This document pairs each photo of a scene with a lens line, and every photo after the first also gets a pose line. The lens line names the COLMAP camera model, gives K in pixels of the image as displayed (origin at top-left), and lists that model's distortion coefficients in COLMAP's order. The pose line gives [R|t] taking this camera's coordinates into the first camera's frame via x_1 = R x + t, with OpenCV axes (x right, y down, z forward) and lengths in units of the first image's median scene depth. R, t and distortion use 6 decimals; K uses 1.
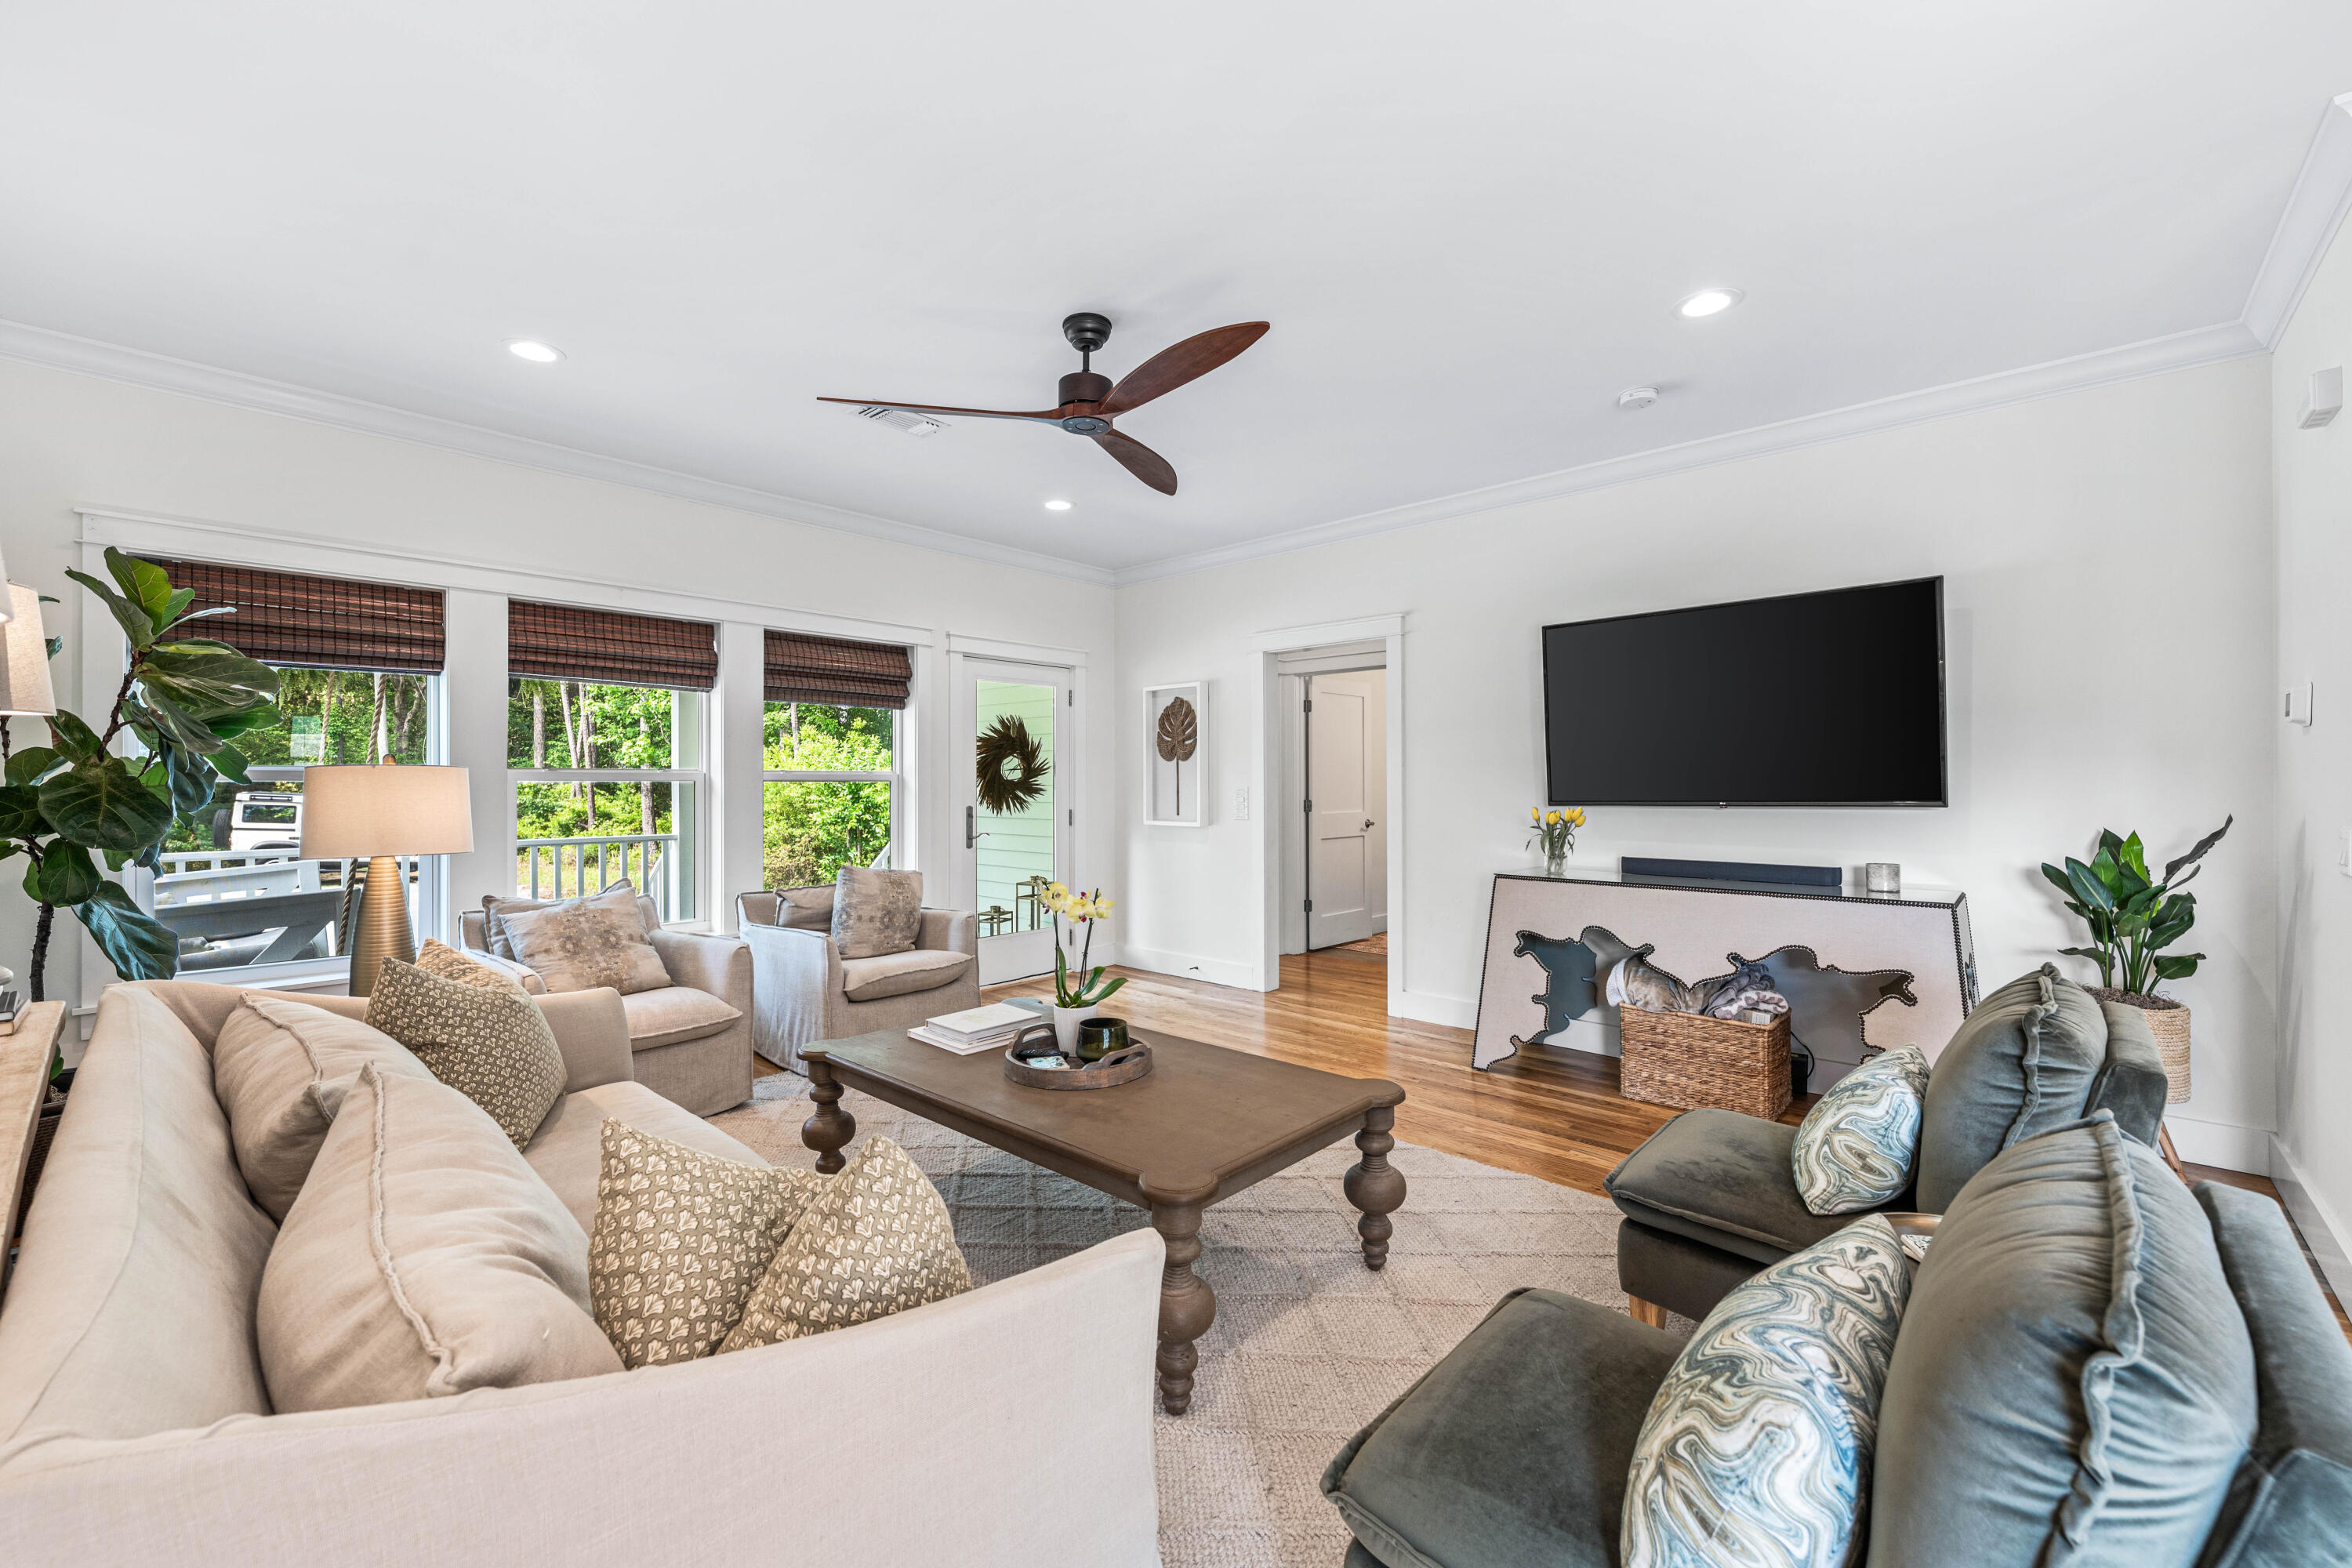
lens RADIAL K [[941.8, 0, 1174.3], [0, 941.8, 778.8], [0, 0, 1]] dist [0.001812, 0.000173]
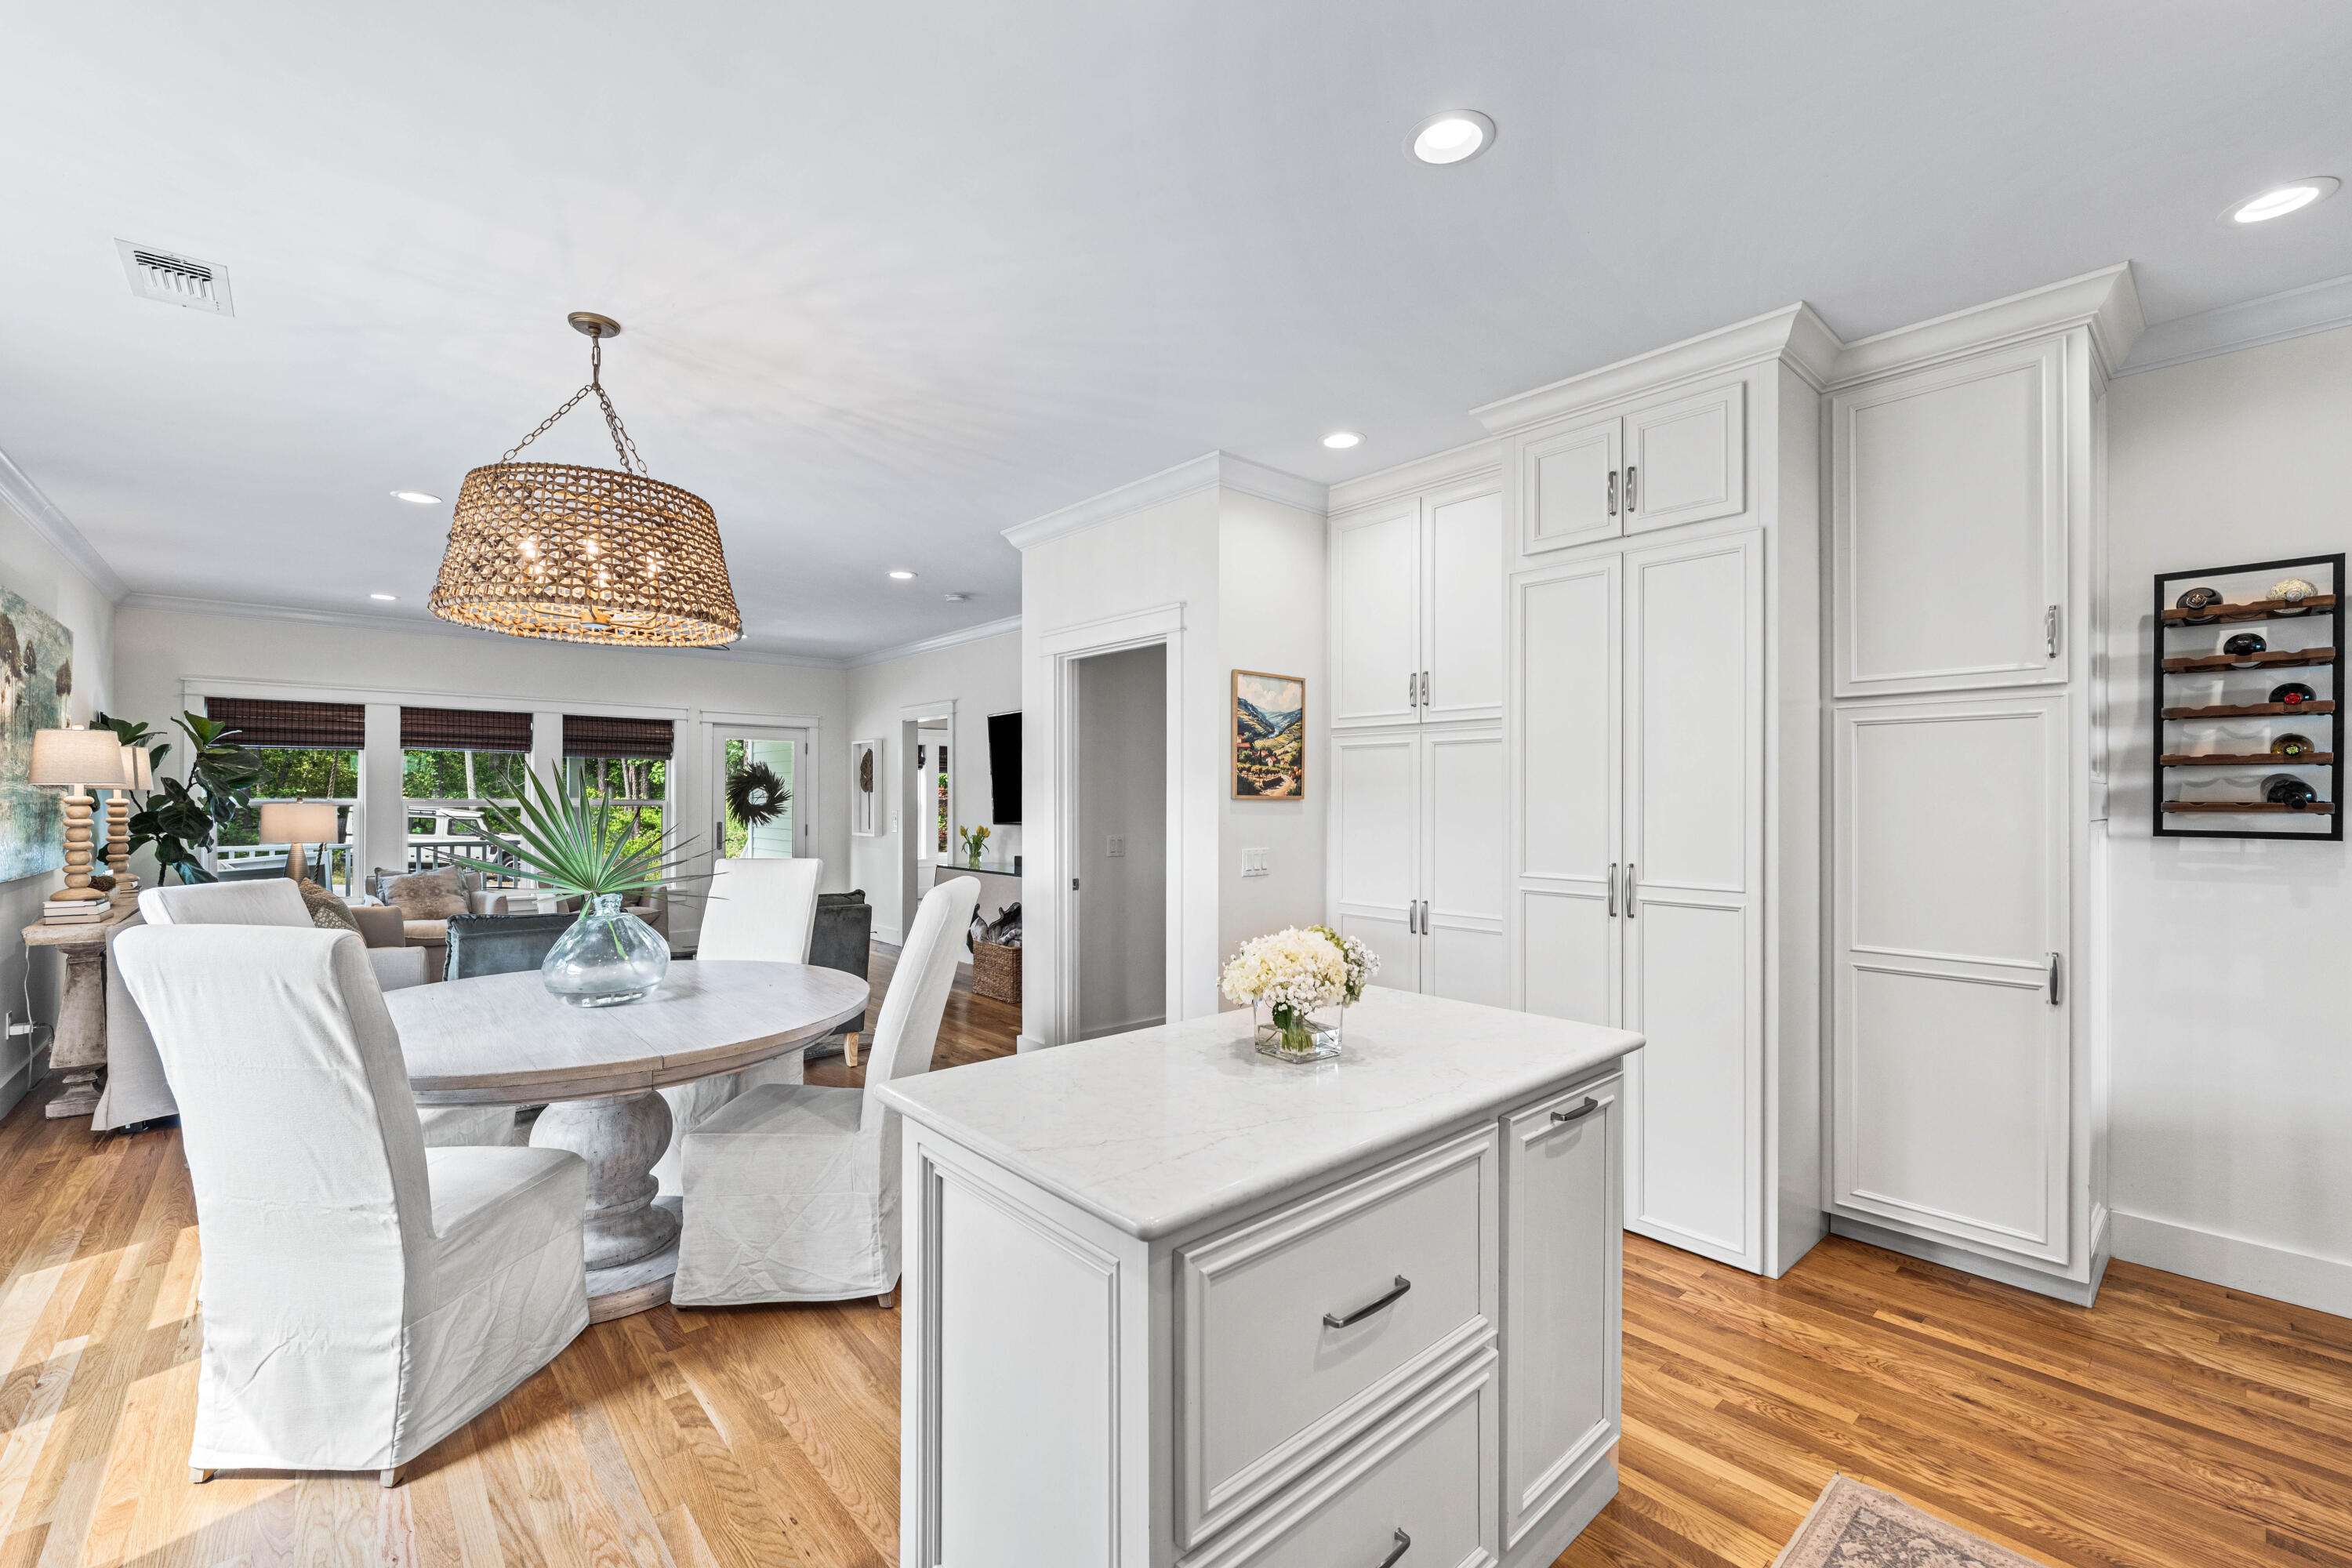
lens RADIAL K [[967.8, 0, 1170.5], [0, 967.8, 793.9], [0, 0, 1]] dist [-0.000089, -0.000182]
pose [[0.994450, 0.004973, -0.105092, 1.008686], [-0.004754, 0.999986, 0.002335, -0.035047], [0.105102, -0.001823, 0.994460, -0.732456]]
